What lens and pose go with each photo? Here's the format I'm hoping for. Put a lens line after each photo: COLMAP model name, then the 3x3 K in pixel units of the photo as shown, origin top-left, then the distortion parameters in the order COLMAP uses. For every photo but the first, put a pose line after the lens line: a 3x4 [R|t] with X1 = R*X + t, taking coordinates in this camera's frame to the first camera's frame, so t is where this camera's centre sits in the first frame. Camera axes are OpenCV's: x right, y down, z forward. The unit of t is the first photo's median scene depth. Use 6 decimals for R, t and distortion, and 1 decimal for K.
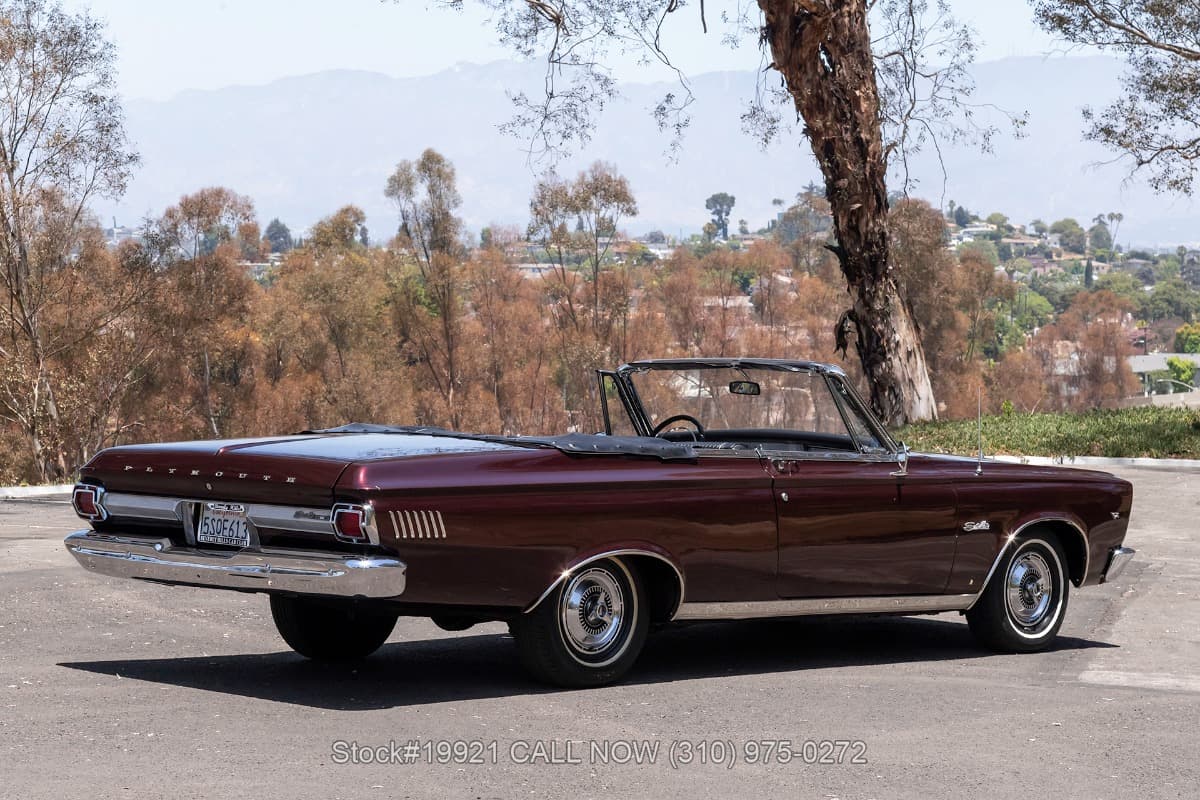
lens RADIAL K [[4567.3, 0, 575.8], [0, 4567.3, 399.8], [0, 0, 1]] dist [0.609142, -4.227471]
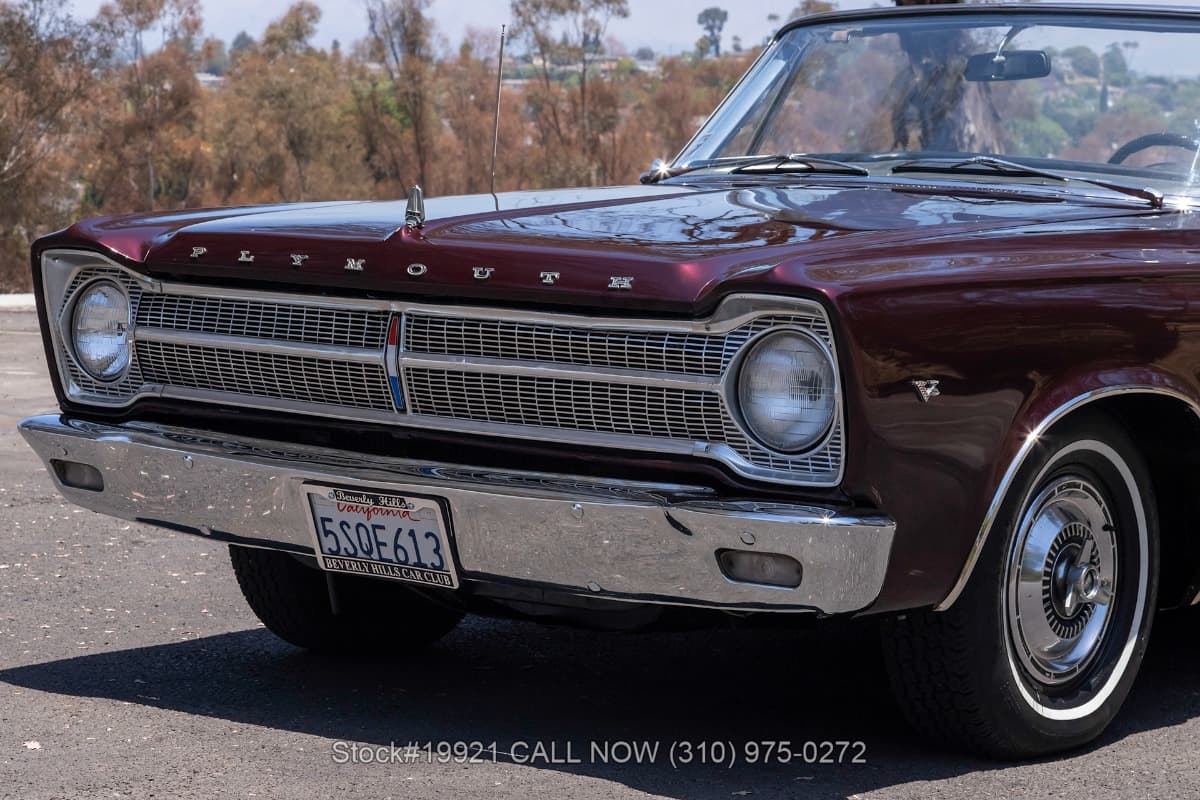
lens RADIAL K [[3470.3, 0, 600.0], [0, 3470.3, 400.0], [0, 0, 1]] dist [0.023585, -1.042031]
pose [[0.999877, 0.006098, 0.014449, -0.001785], [-0.006681, 0.999151, 0.040661, 0.007660], [-0.014189, -0.040753, 0.999069, 0.309693]]
